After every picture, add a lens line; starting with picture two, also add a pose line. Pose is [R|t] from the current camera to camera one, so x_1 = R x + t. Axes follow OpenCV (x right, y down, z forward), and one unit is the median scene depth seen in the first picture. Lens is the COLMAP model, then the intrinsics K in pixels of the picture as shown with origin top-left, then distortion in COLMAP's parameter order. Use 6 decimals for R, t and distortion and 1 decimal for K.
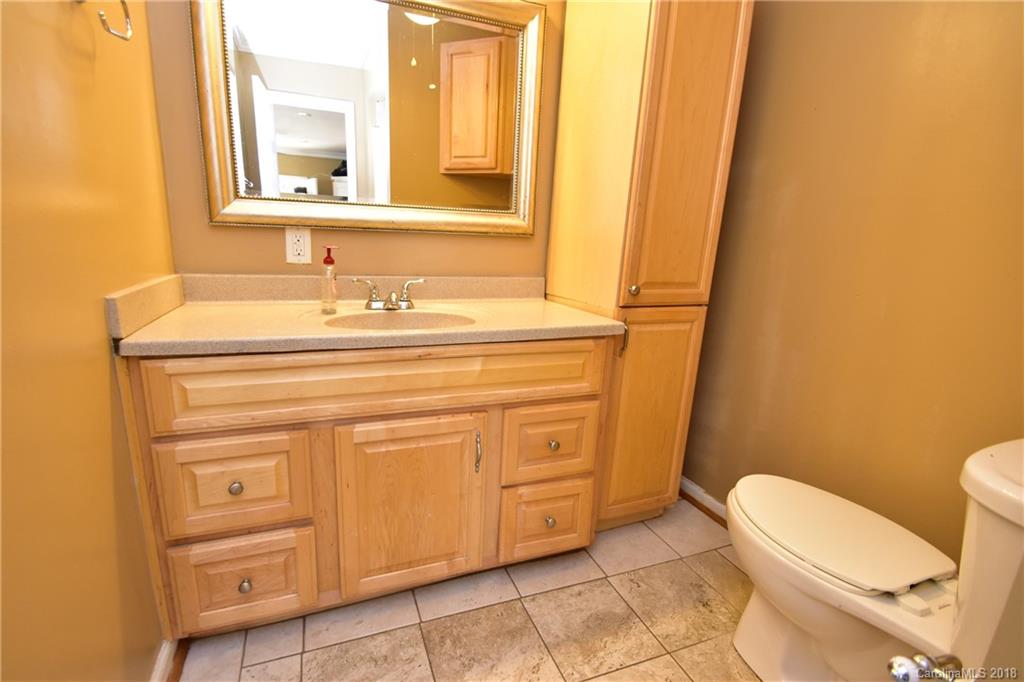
lens RADIAL K [[473.7, 0, 501.2], [0, 473.7, 346.4], [0, 0, 1]] dist [0.022831, -0.024701]
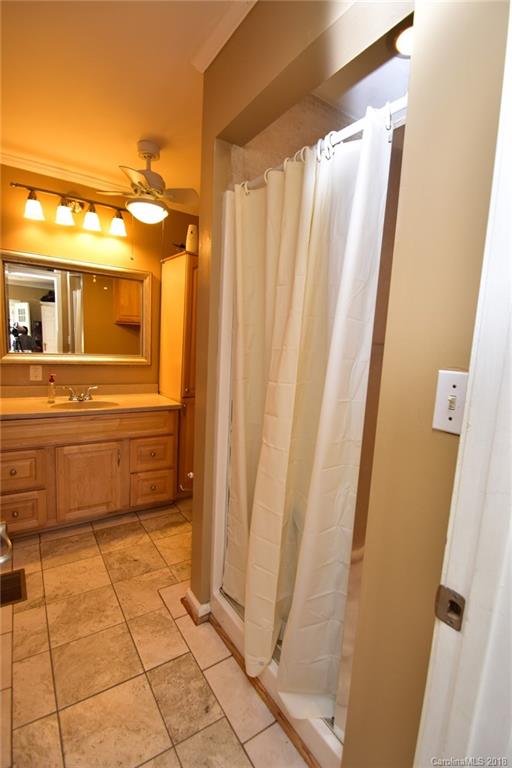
lens RADIAL K [[355.3, 0, 258.5], [0, 355.3, 395.6], [0, 0, 1]] dist [0.022831, -0.024701]
pose [[0.976600, -0.017108, 0.214381, 0.255881], [0.033417, 0.996795, -0.072685, 0.056976], [-0.212450, 0.078148, 0.974042, -0.934946]]
